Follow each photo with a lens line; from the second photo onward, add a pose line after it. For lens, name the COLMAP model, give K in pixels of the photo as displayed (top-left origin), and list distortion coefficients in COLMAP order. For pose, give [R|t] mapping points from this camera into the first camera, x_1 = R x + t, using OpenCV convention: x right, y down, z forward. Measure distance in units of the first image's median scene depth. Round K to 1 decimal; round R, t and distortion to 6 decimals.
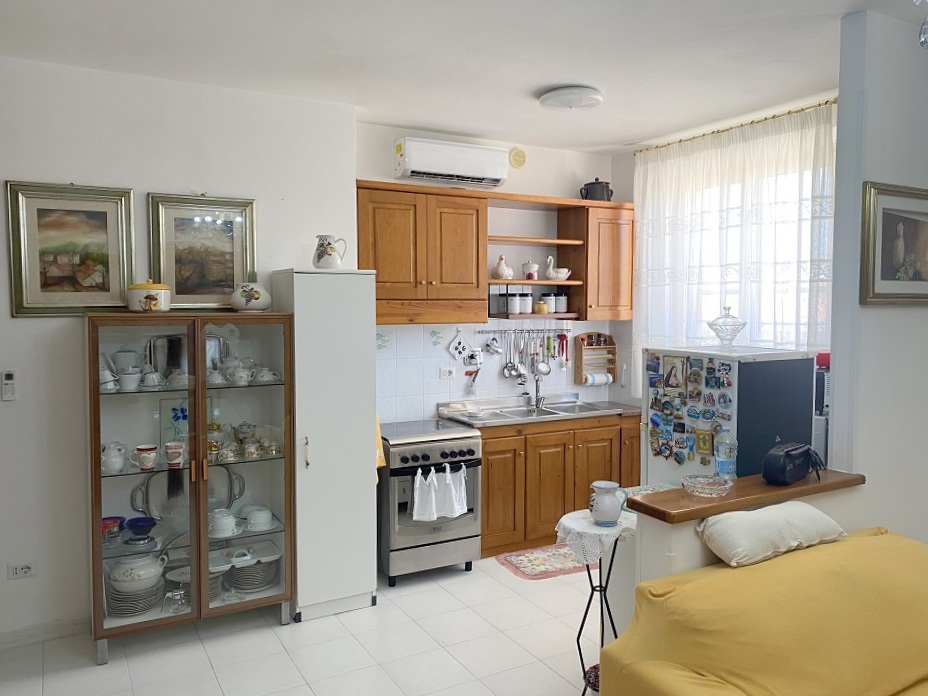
lens RADIAL K [[707.1, 0, 462.0], [0, 707.1, 344.5], [0, 0, 1]] dist [0.046298, -0.048441]
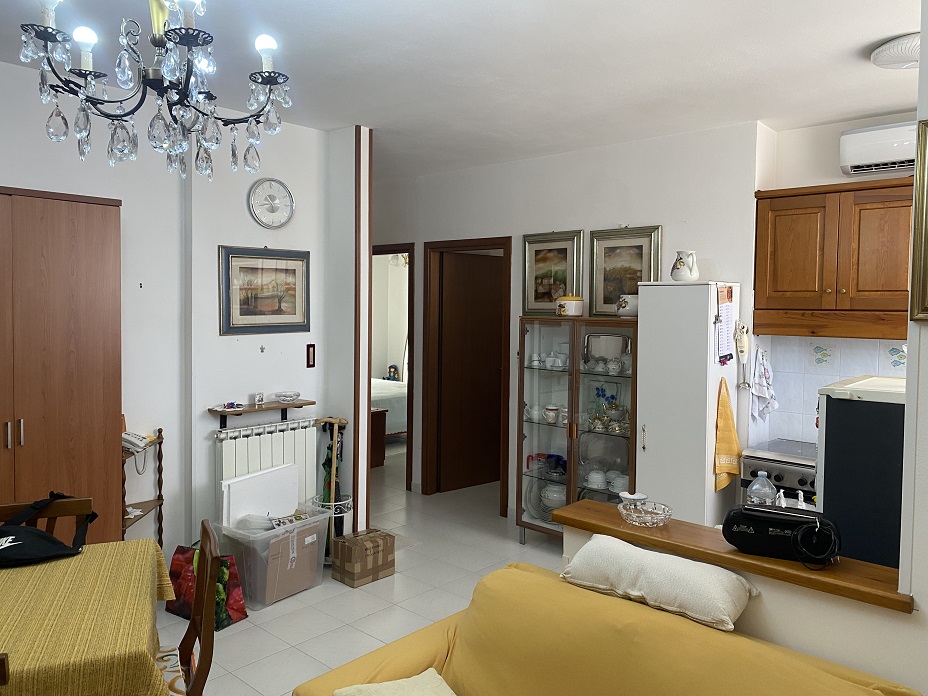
lens RADIAL K [[707.1, 0, 486.5], [0, 707.1, 341.5], [0, 0, 1]] dist [0.046298, -0.048441]
pose [[0.327781, 0.050551, -0.943401, 0.697220], [-0.071823, 0.997011, 0.028469, -0.019210], [0.942020, 0.058426, 0.330432, 0.310129]]
